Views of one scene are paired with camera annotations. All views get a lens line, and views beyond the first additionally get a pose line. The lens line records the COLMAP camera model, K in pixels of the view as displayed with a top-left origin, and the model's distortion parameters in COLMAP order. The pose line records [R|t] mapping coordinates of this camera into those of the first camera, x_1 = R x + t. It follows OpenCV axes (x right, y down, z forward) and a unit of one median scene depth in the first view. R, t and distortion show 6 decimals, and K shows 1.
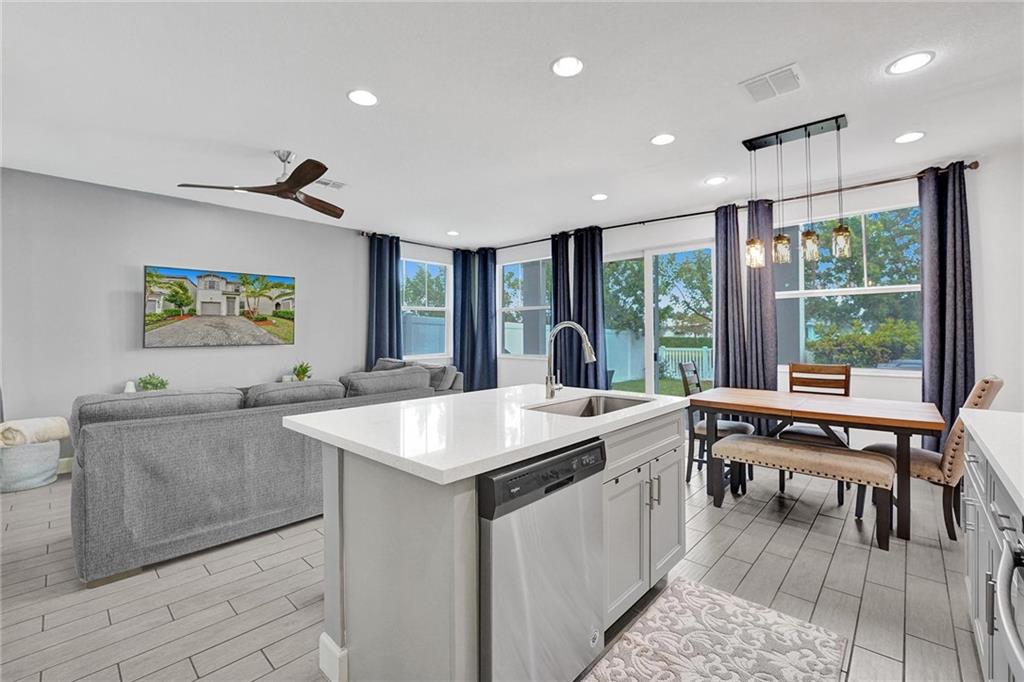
lens RADIAL K [[457.1, 0, 527.4], [0, 457.1, 334.5], [0, 0, 1]] dist [-0.033560, 0.000482]
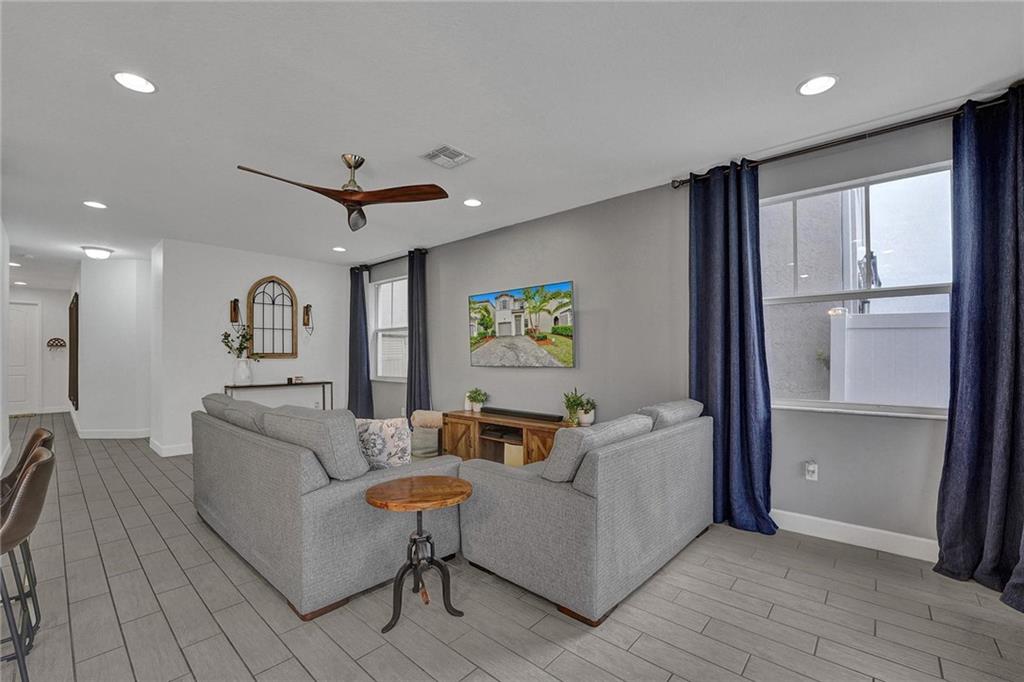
lens RADIAL K [[465.8, 0, 508.5], [0, 465.8, 349.7], [0, 0, 1]] dist [-0.000714, 0.000113]
pose [[0.005381, -0.003361, -0.999980, 0.296019], [0.003624, 0.999988, -0.003342, -0.009480], [0.999979, -0.003606, 0.005393, 0.975941]]
